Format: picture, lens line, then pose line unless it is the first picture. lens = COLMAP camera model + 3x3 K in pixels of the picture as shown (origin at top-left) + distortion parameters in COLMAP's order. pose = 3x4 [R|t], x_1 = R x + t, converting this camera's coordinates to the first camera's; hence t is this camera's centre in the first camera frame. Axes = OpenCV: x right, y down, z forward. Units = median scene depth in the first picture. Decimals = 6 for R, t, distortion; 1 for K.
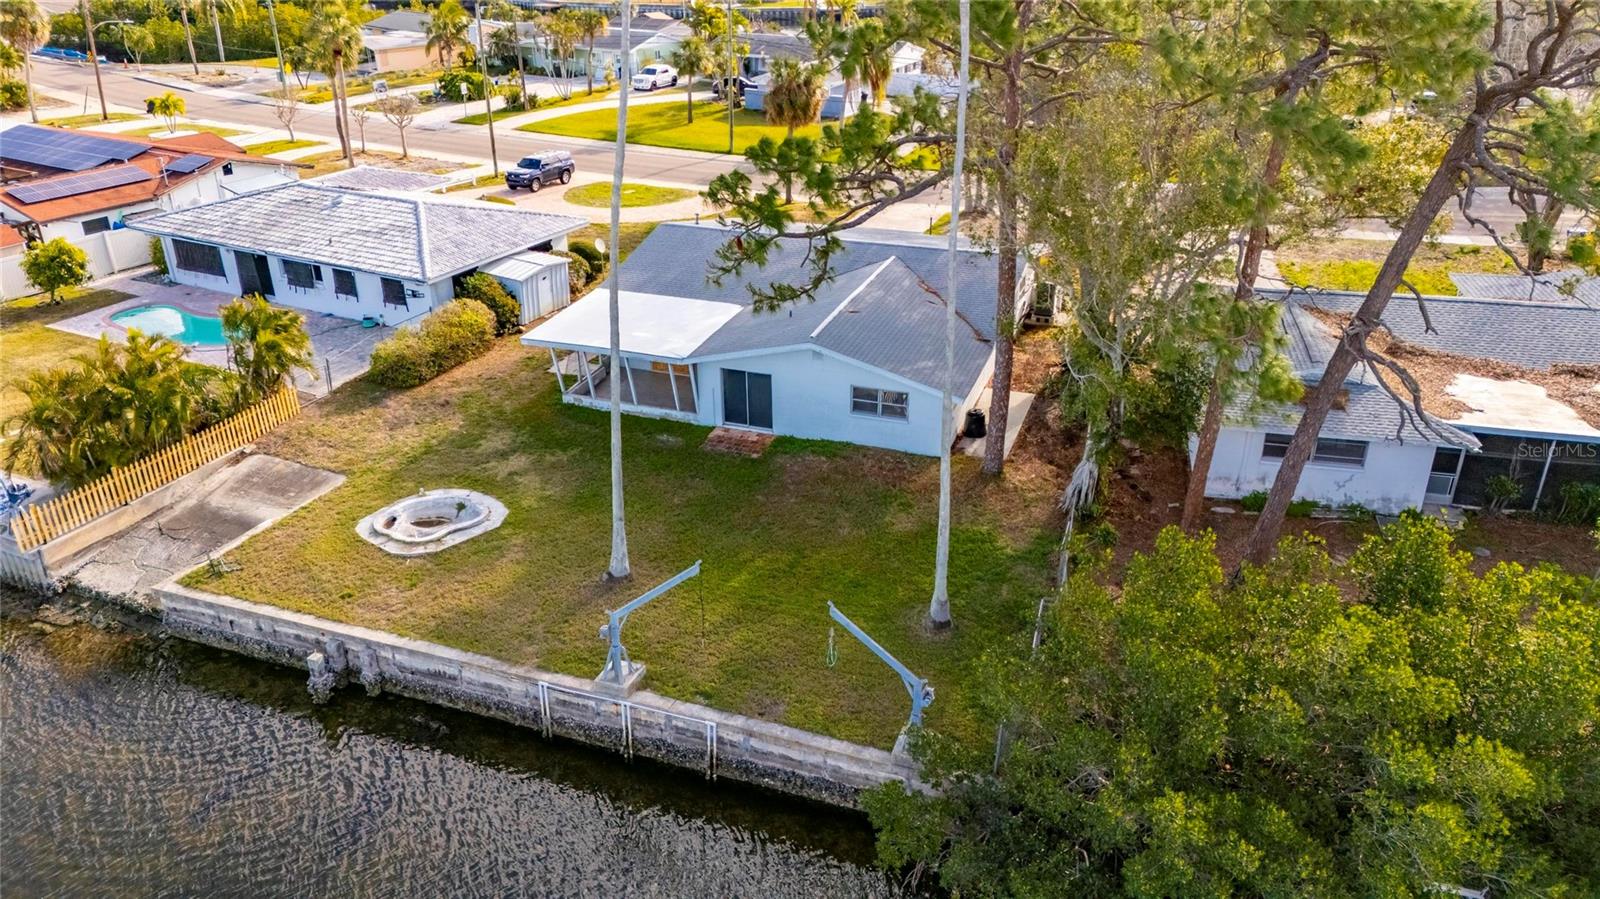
lens RADIAL K [[1162.8, 0, 807.9], [0, 1162.8, 452.5], [0, 0, 1]] dist [0.083843, -0.076203]
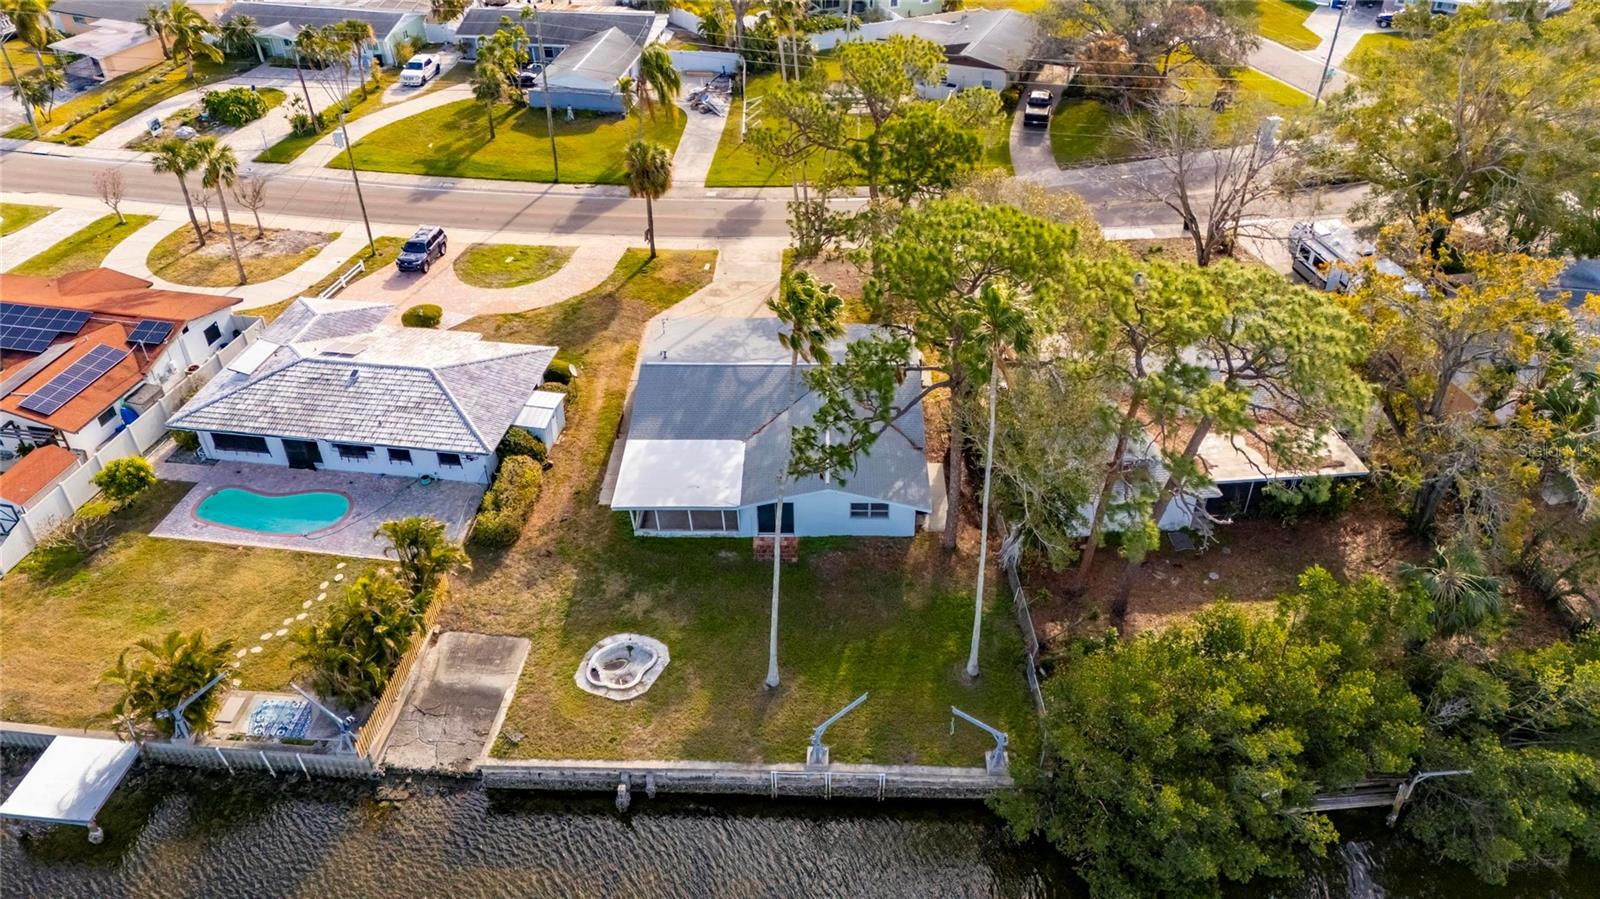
lens RADIAL K [[1162.8, 0, 807.9], [0, 1162.8, 452.5], [0, 0, 1]] dist [0.083843, -0.076203]
pose [[0.948509, -0.193282, 0.250945, -0.370749], [0.144329, 0.968947, 0.200774, -0.421009], [-0.281959, -0.154217, 0.946951, -0.395157]]
